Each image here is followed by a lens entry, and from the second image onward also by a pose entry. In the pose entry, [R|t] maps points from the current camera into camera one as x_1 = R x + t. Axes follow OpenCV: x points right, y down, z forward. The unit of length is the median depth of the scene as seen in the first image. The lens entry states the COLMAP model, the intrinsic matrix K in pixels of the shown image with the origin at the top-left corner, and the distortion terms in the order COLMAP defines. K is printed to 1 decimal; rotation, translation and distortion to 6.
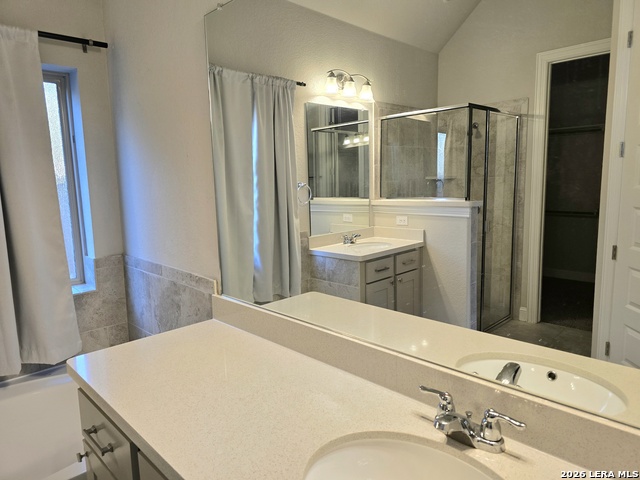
lens RADIAL K [[428.1, 0, 321.3], [0, 428.1, 241.0], [0, 0, 1]] dist [0.076371, -0.060293]
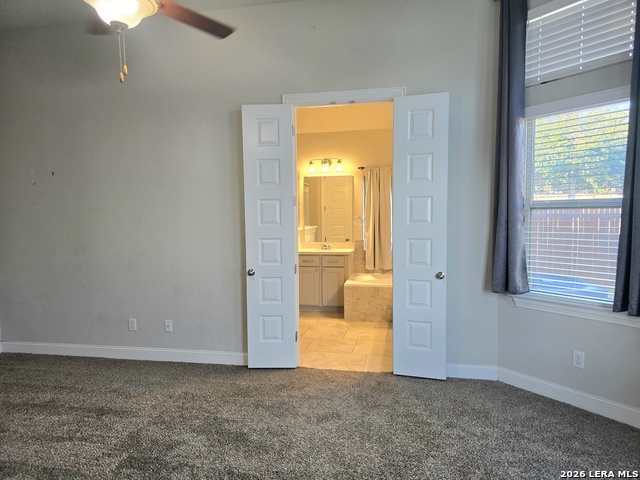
lens RADIAL K [[428.1, 0, 321.3], [0, 428.1, 241.0], [0, 0, 1]] dist [0.076371, -0.060293]
pose [[0.568386, 0.074274, -0.819403, 1.580745], [-0.117298, 0.993059, 0.008650, -0.035895], [0.814358, 0.091198, 0.573153, -0.109788]]
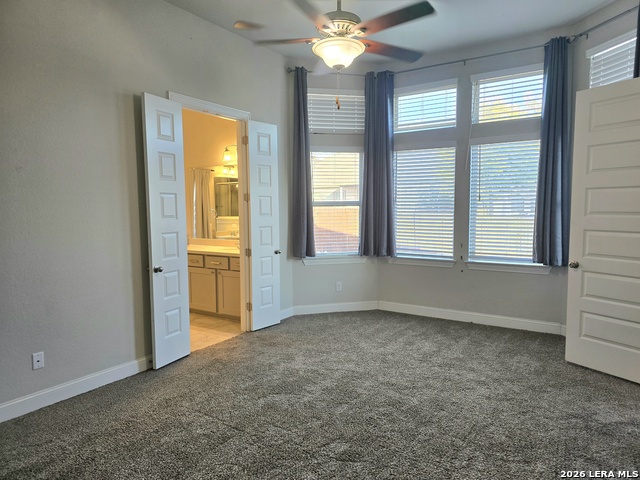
lens RADIAL K [[428.1, 0, 321.3], [0, 428.1, 241.0], [0, 0, 1]] dist [0.076371, -0.060293]
pose [[0.976982, 0.002786, 0.213303, 0.031142], [0.009934, 0.998236, -0.058537, 0.166262], [-0.213090, 0.059309, 0.975231, -1.299542]]
